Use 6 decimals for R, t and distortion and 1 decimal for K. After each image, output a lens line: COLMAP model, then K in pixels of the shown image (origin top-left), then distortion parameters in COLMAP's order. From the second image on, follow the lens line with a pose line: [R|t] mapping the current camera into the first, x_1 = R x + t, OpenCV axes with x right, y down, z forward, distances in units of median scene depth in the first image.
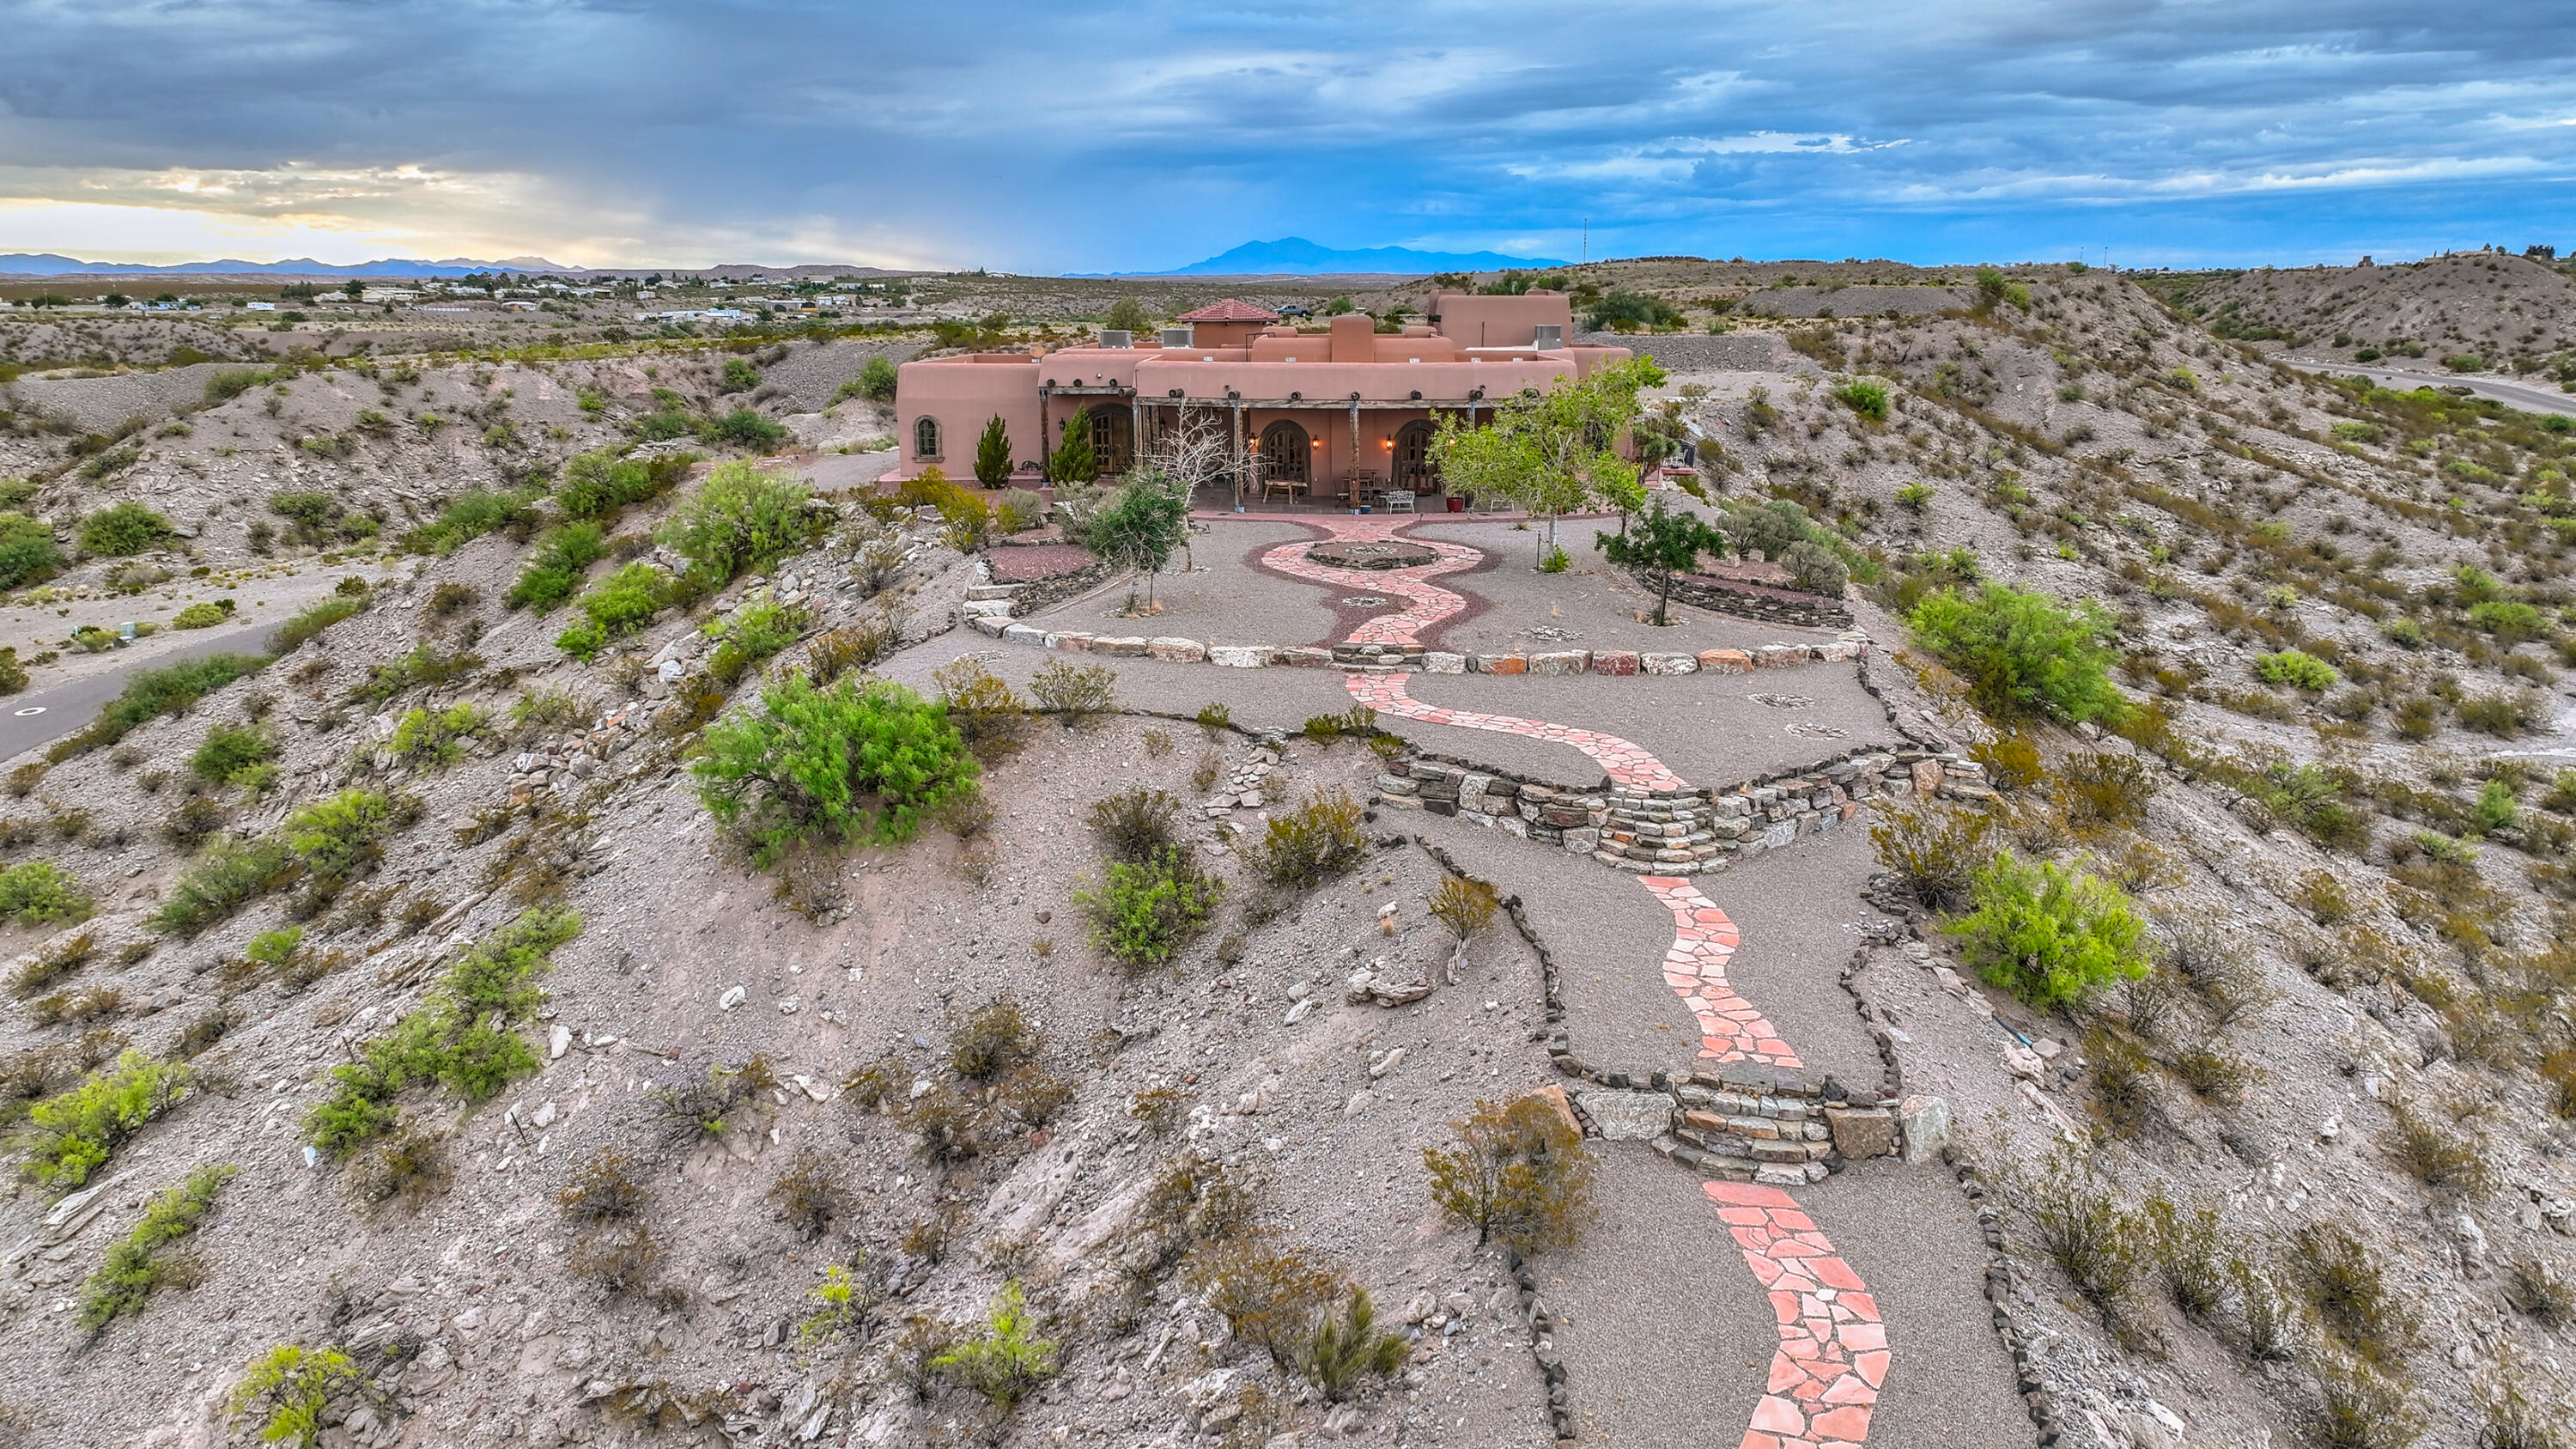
lens RADIAL K [[1809.5, 0, 1288.0], [0, 1809.5, 724.5], [0, 0, 1]] dist [0.006278, 0.009389]
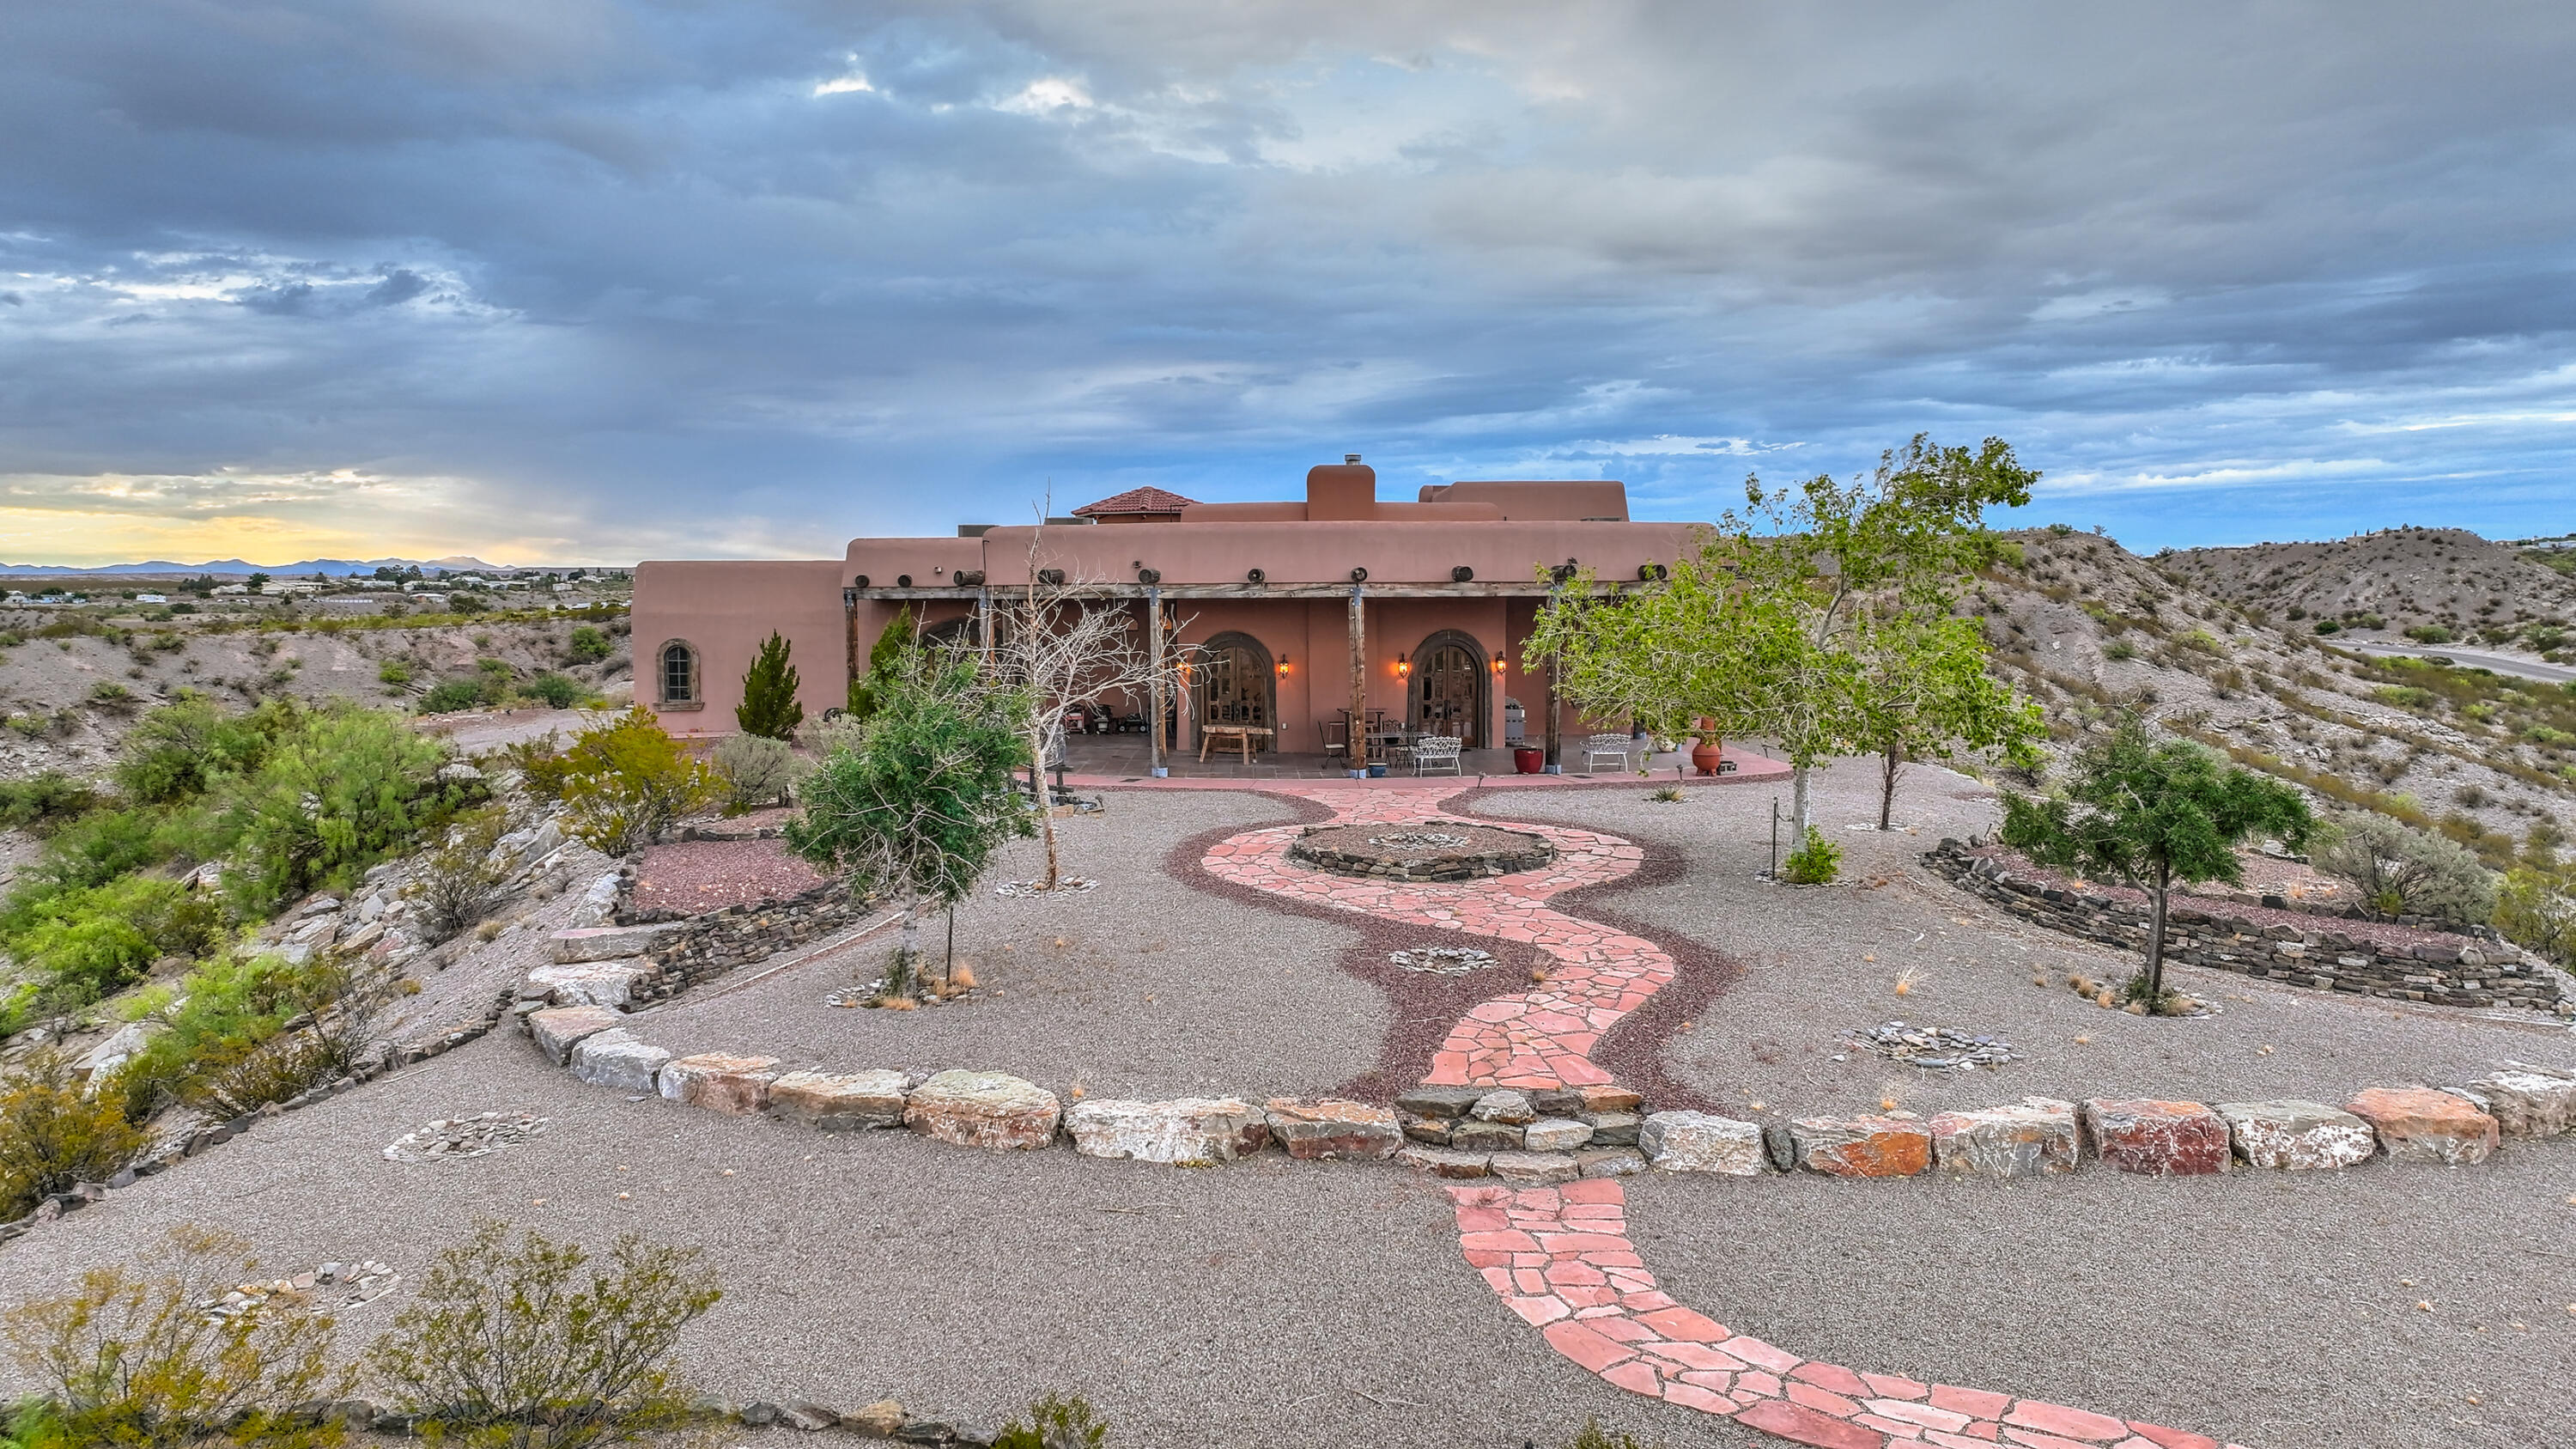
lens RADIAL K [[1799.8, 0, 1292.0], [0, 1799.8, 777.0], [0, 0, 1]] dist [0.005983, 0.005121]
pose [[0.999040, -0.009120, 0.042839, -0.003725], [0.014578, 0.991553, -0.128882, -0.017637], [-0.041301, 0.129383, 0.990734, 0.177573]]
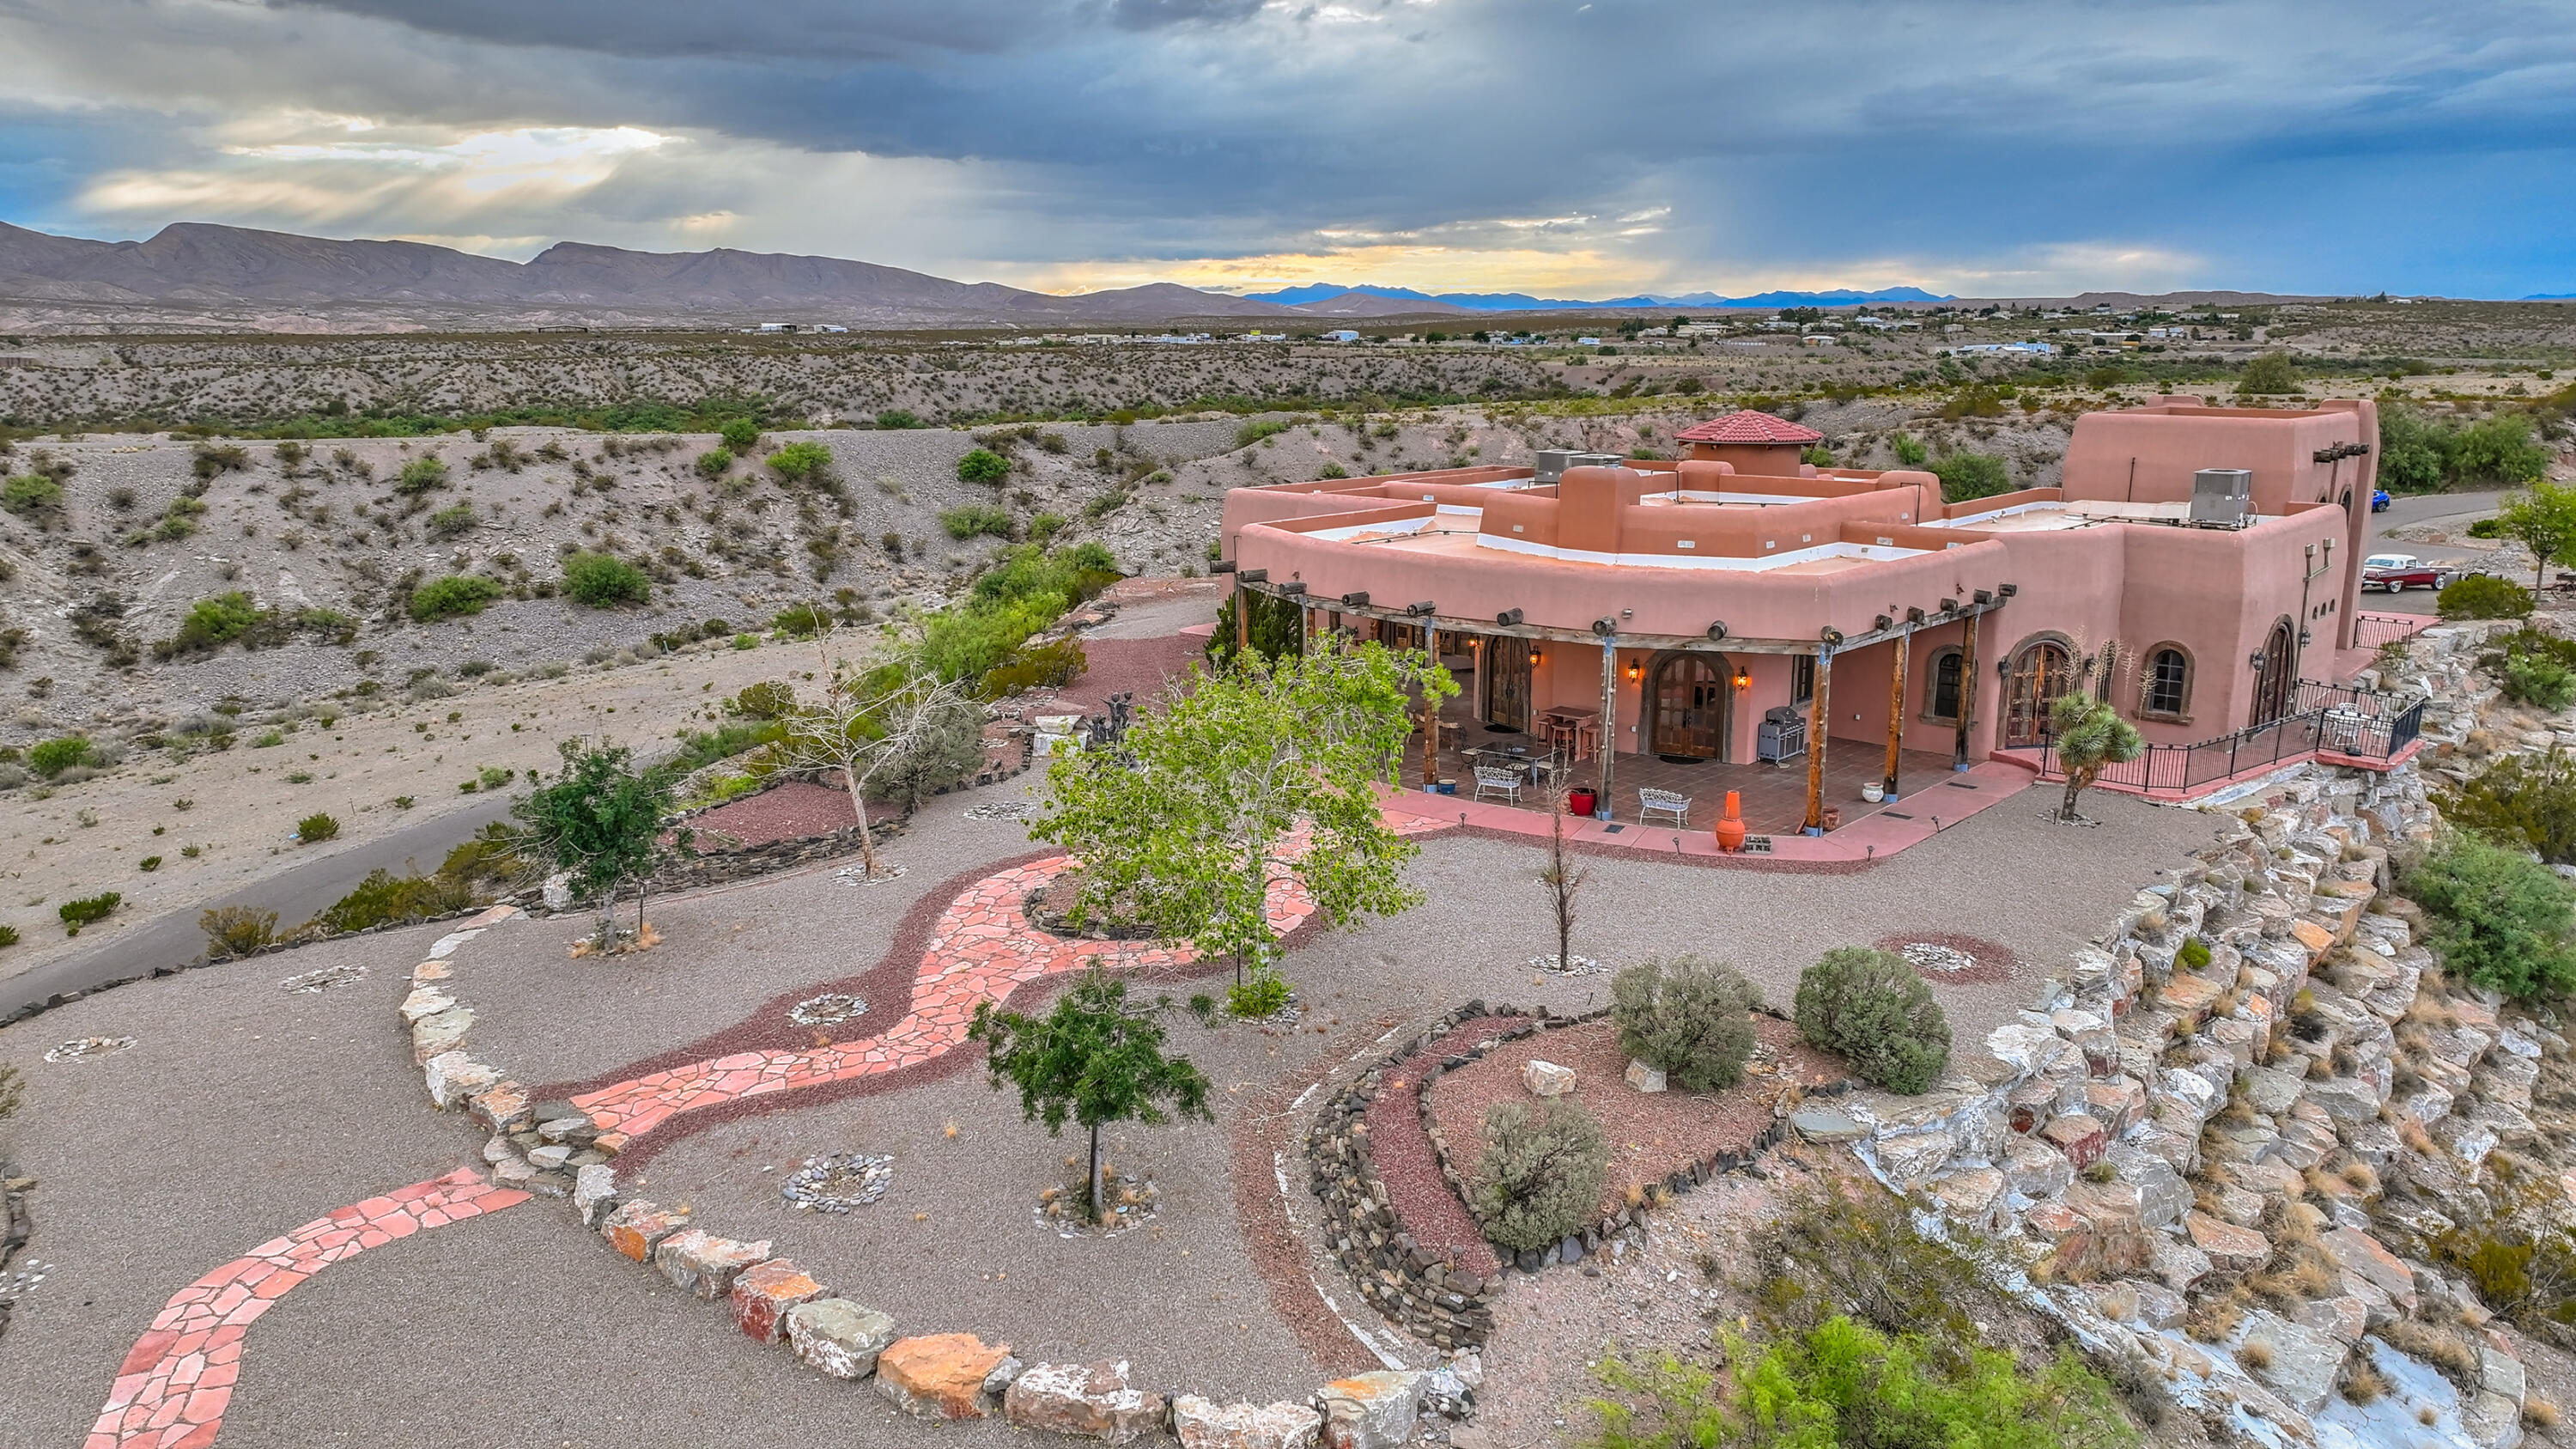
lens RADIAL K [[1809.5, 0, 1288.0], [0, 1809.5, 724.5], [0, 0, 1]] dist [0.006278, 0.009389]
pose [[0.760952, 0.138603, -0.633831, 0.163074], [-0.148095, 0.988231, 0.038304, -0.064407], [0.631680, 0.064720, 0.772523, 0.198020]]
